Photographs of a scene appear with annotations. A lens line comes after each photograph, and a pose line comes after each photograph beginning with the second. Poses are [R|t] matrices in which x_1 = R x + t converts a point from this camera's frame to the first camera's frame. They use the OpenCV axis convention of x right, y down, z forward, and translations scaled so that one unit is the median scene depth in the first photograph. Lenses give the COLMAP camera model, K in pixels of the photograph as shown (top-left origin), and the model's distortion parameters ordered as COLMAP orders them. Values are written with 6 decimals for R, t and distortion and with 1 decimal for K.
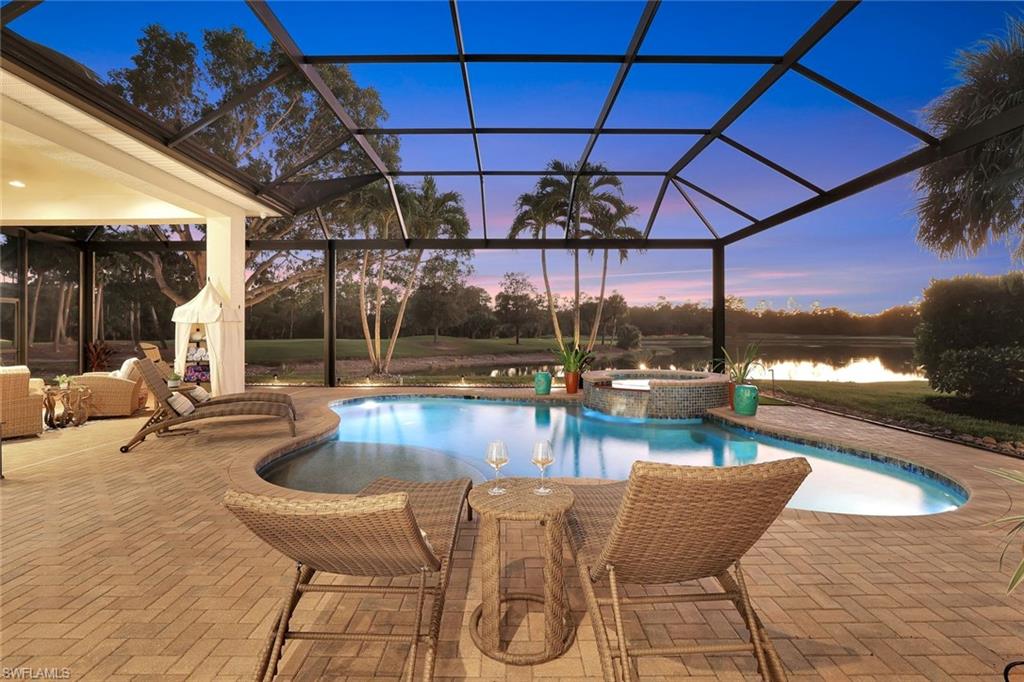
lens RADIAL K [[447.7, 0, 513.4], [0, 447.7, 340.9], [0, 0, 1]] dist [-0.013023, 0.003295]
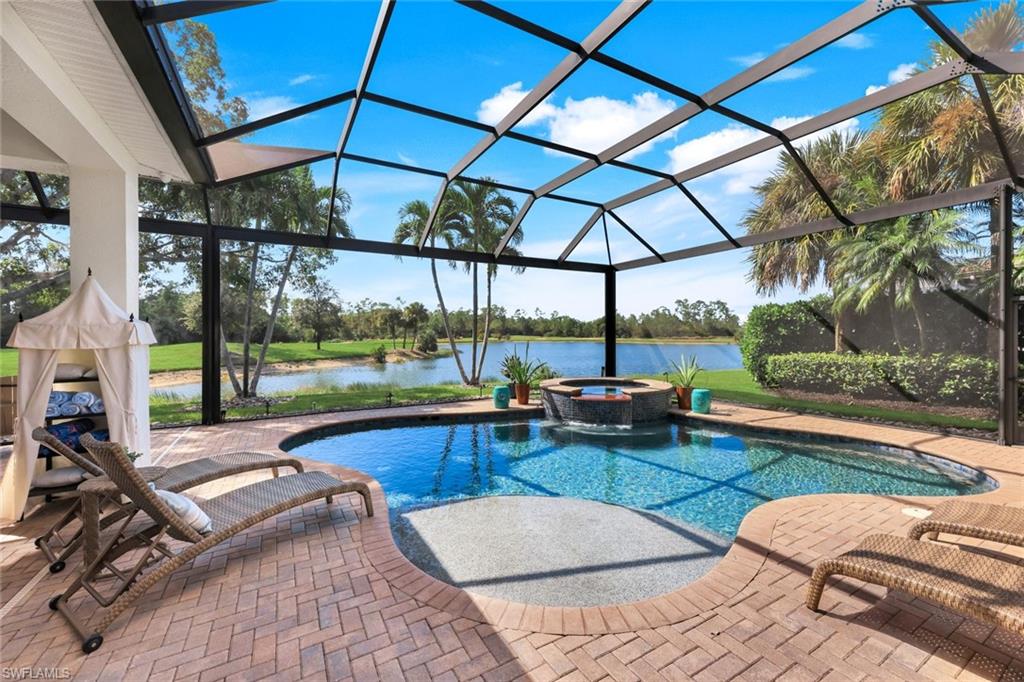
lens RADIAL K [[409.8, 0, 511.0], [0, 409.8, 339.9], [0, 0, 1]] dist [0.015301, -0.001824]
pose [[0.875840, -0.007690, 0.482541, -0.388284], [0.012180, 0.999907, -0.006172, -0.031136], [-0.482448, 0.011283, 0.875852, 0.209819]]
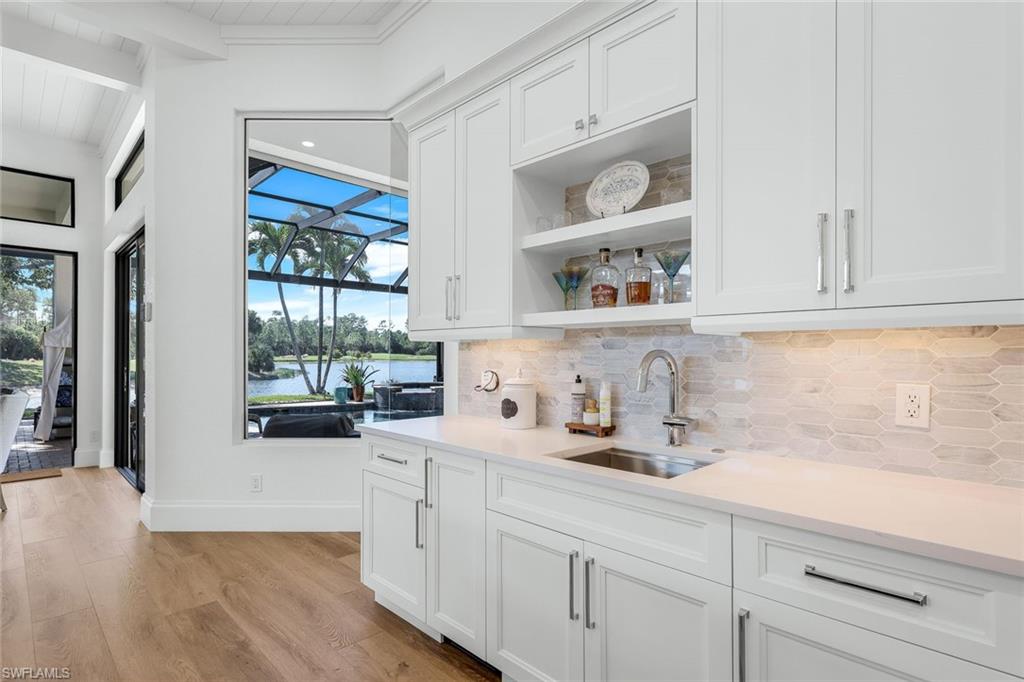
lens RADIAL K [[510.5, 0, 508.8], [0, 510.5, 361.5], [0, 0, 1]] dist [0.003185, 0.000340]
pose [[0.724578, -0.003845, 0.689182, -0.645146], [0.005791, 0.999983, -0.000510, 0.000399], [-0.689168, 0.004360, 0.724588, -0.419605]]
